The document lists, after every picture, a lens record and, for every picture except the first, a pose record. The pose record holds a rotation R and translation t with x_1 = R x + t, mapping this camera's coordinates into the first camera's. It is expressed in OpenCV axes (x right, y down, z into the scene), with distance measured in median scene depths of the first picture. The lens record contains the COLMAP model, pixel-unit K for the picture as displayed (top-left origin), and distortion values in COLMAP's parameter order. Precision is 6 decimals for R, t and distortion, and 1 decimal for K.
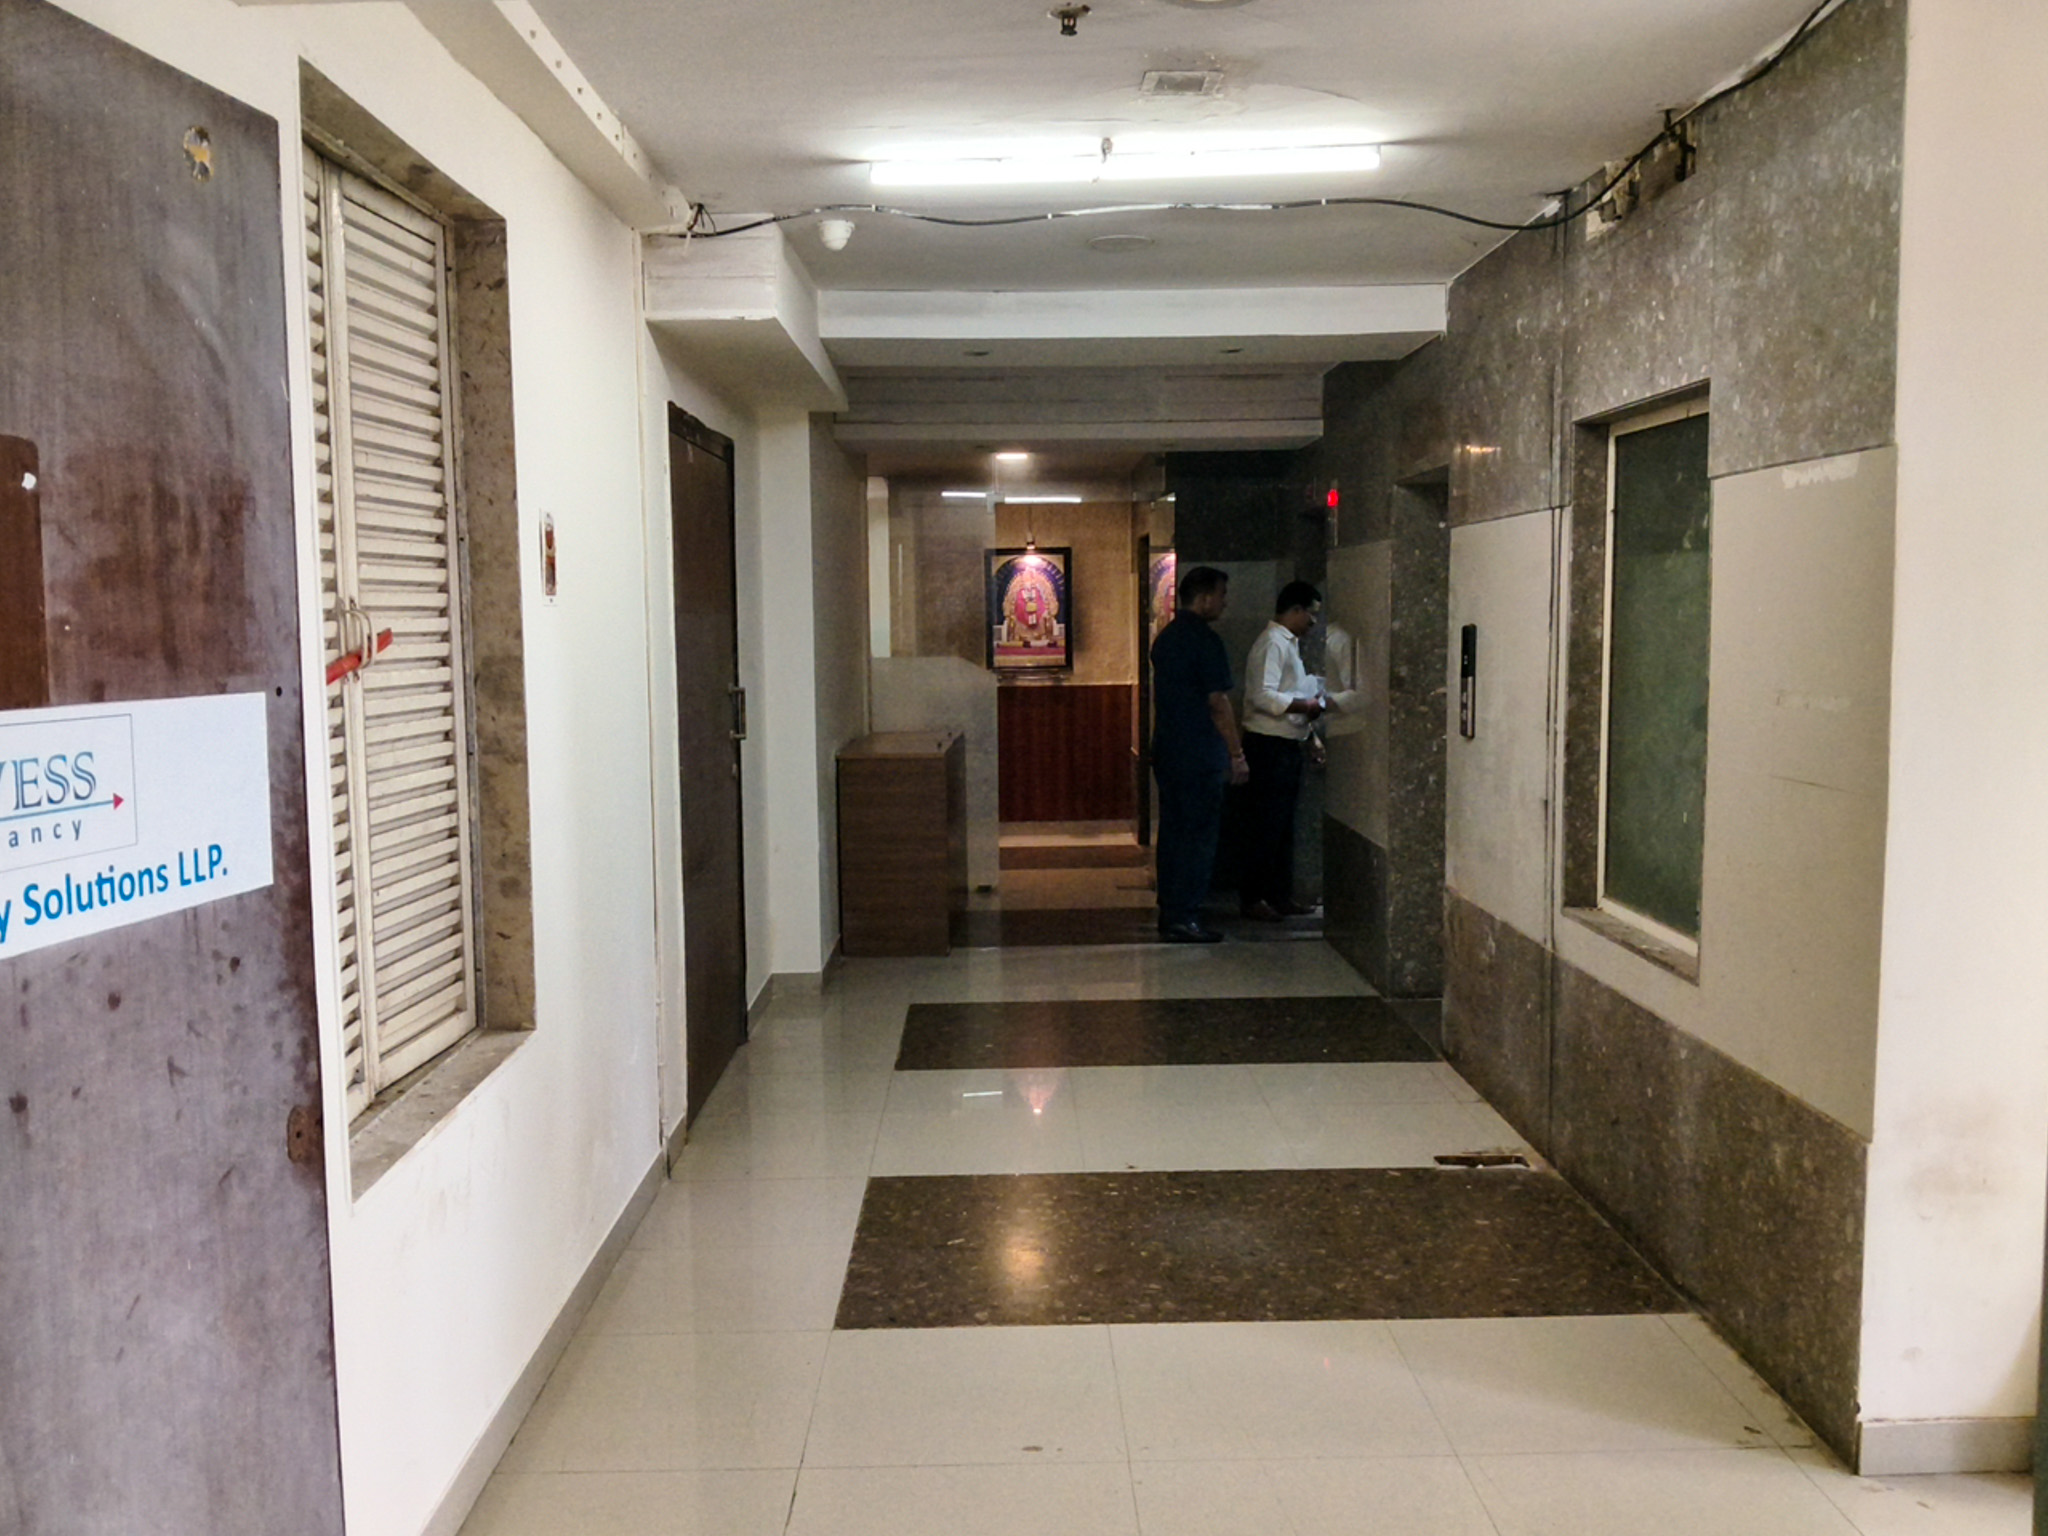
lens RADIAL K [[1651.8, 0, 1024.0], [0, 1651.8, 768.0], [0, 0, 1]] dist [0.120858, -0.292825]
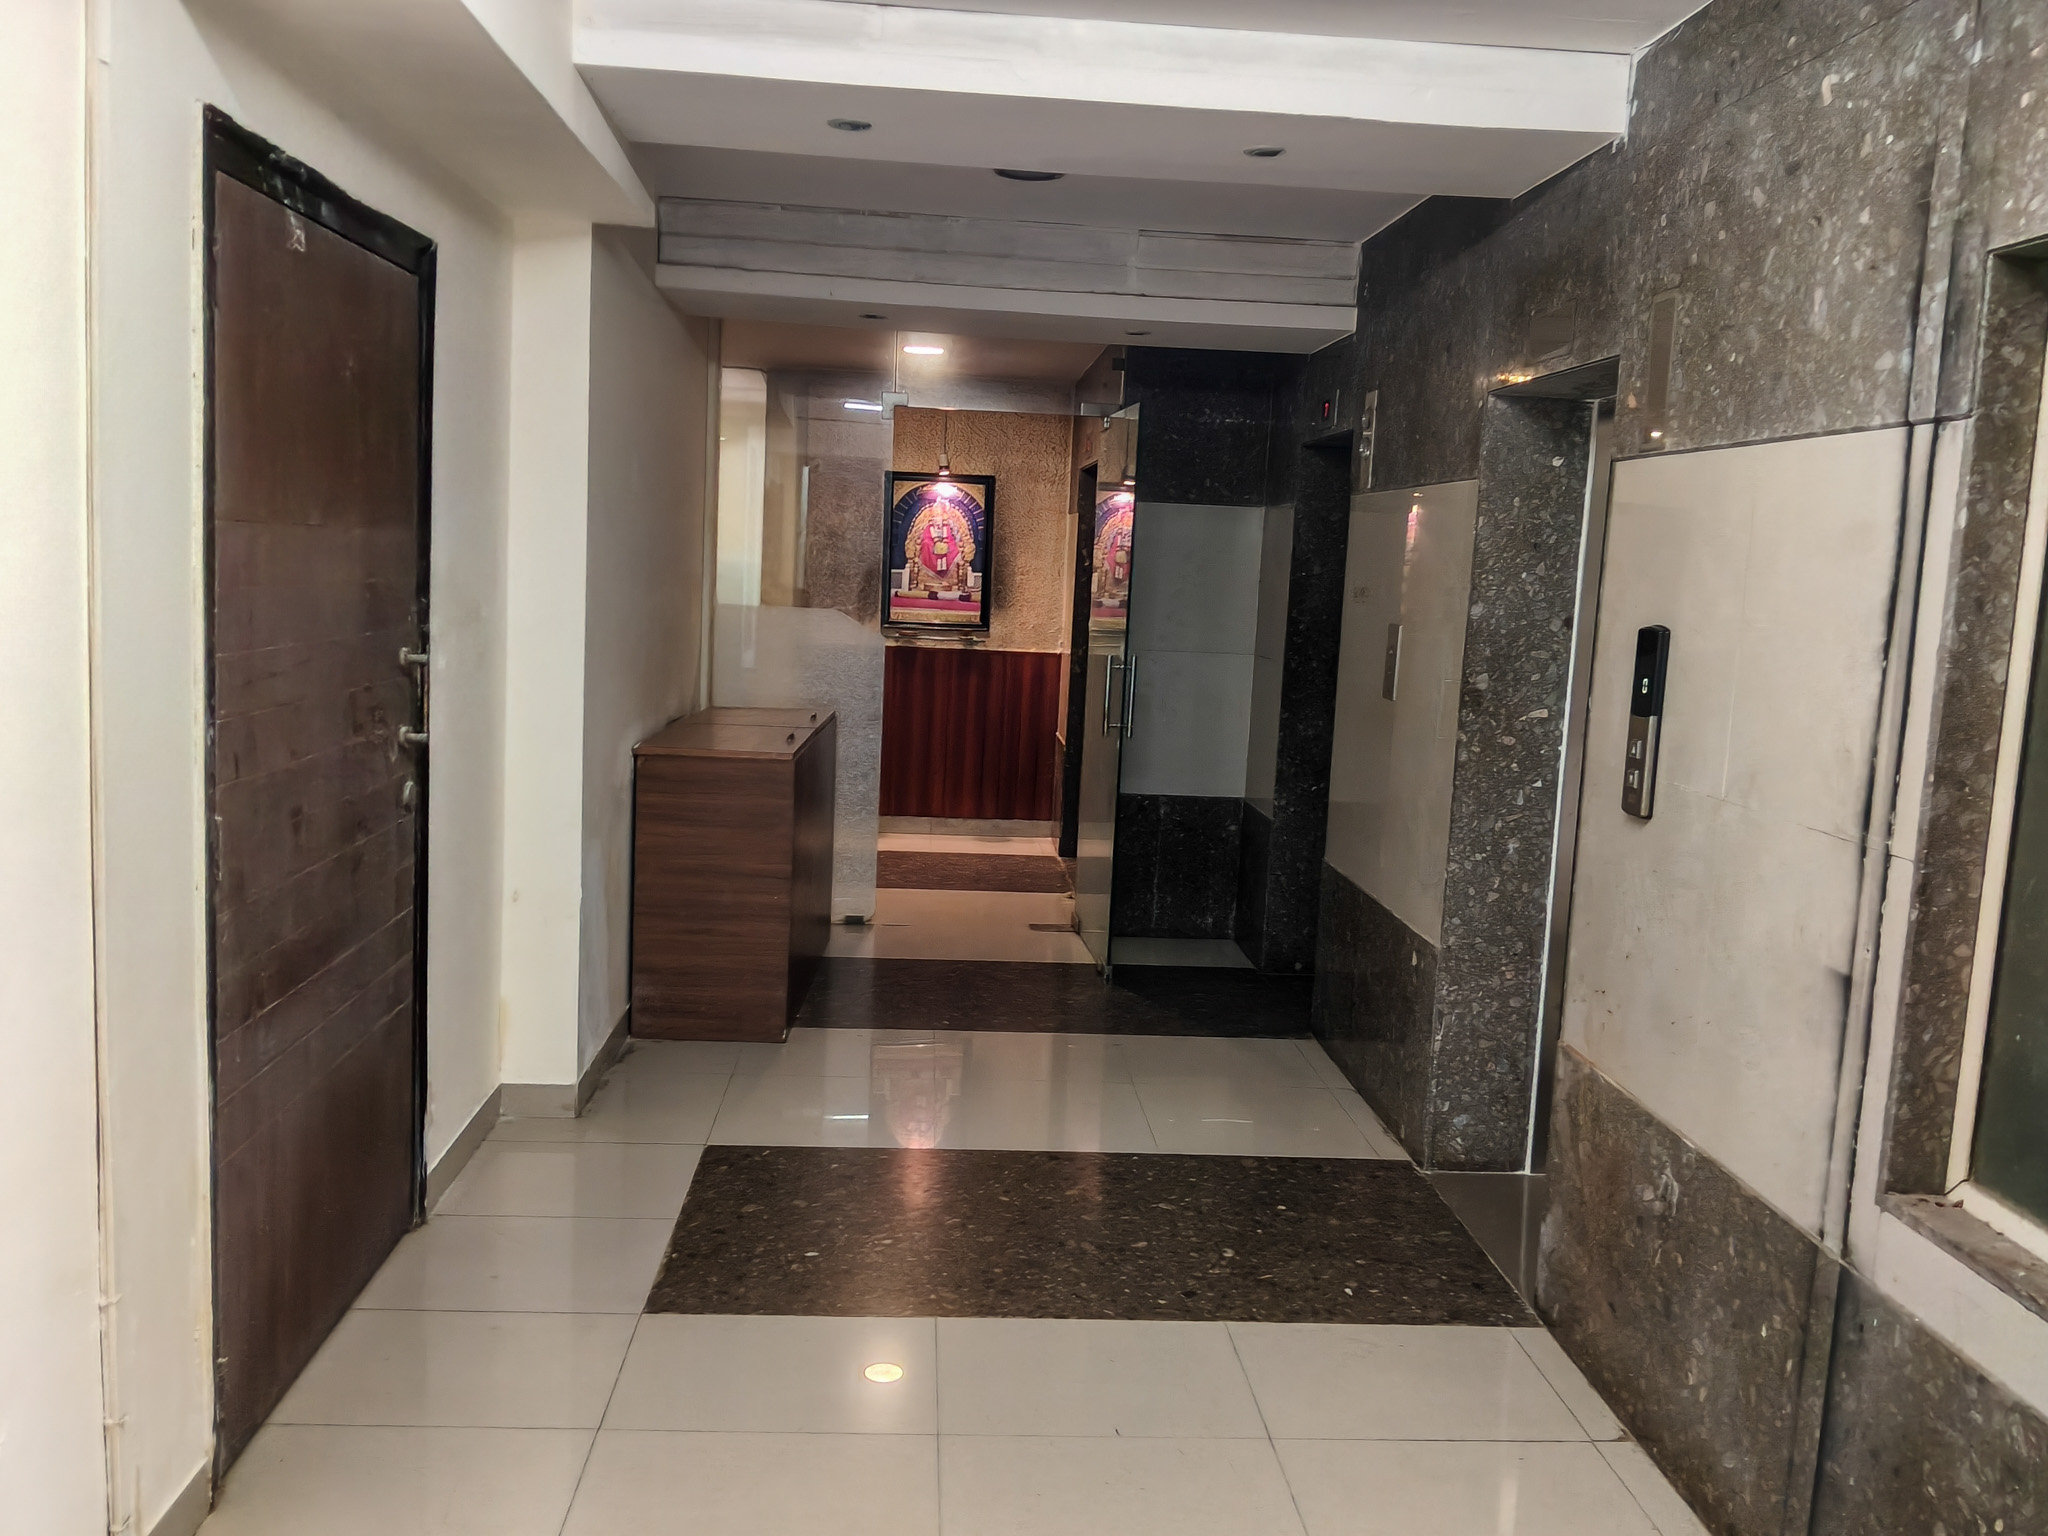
lens RADIAL K [[1649.9, 0, 1021.7], [0, 1649.9, 771.6], [0, 0, 1]] dist [0.093574, -0.198942]
pose [[0.997270, 0.053872, 0.050496, 0.012878], [-0.055690, 0.997823, 0.035321, -0.031016], [-0.048484, -0.038037, 0.998099, 0.302313]]
